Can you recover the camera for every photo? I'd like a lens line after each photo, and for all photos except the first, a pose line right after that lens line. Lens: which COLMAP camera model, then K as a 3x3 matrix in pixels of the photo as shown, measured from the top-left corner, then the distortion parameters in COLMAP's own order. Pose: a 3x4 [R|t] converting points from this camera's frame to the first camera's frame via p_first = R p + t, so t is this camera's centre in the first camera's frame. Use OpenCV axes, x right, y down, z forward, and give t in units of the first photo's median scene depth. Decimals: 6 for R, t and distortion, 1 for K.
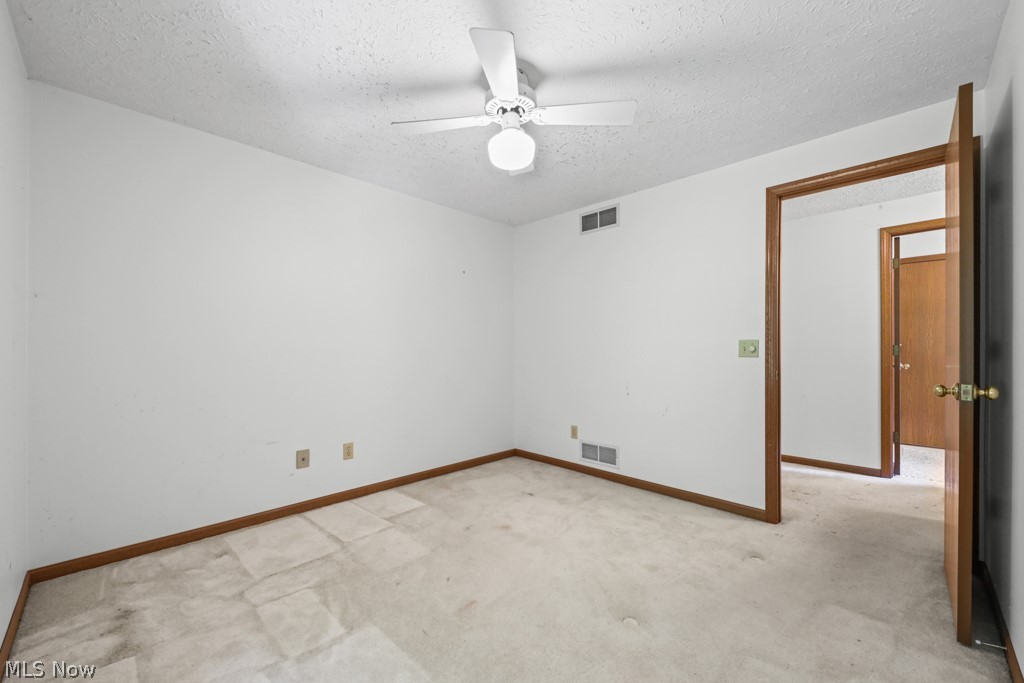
lens RADIAL K [[397.0, 0, 509.2], [0, 397.0, 347.2], [0, 0, 1]] dist [0.015109, -0.007948]
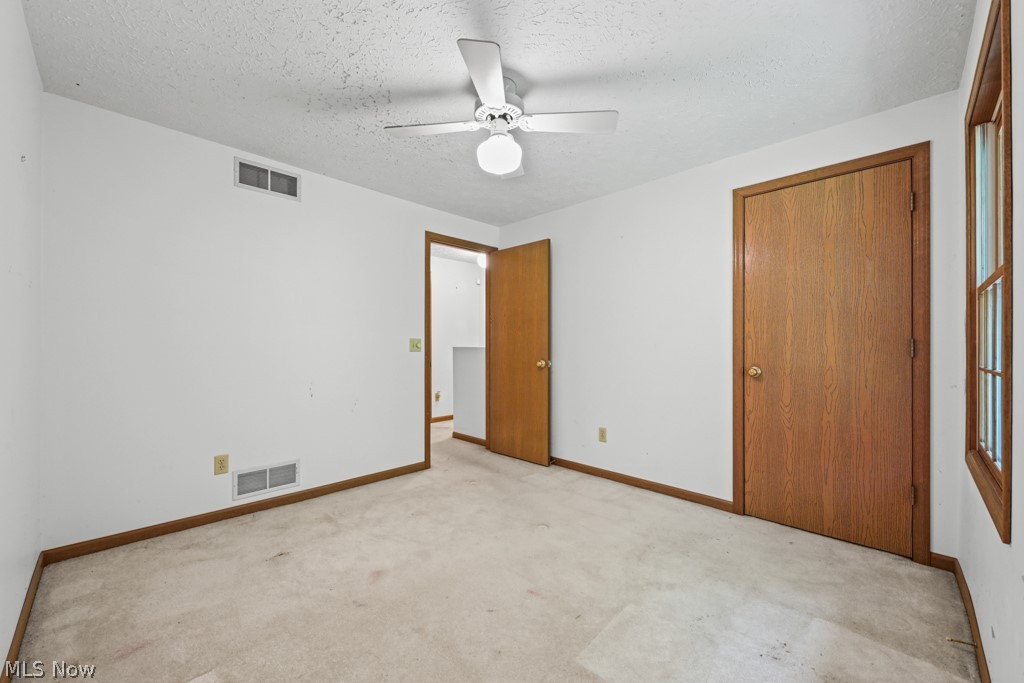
lens RADIAL K [[397.0, 0, 509.2], [0, 397.0, 347.2], [0, 0, 1]] dist [0.015109, -0.007948]
pose [[0.009094, -0.007651, 0.999929, -0.657843], [-0.009277, 0.999927, 0.007735, -0.003395], [-0.999916, -0.009346, 0.009023, 0.612773]]
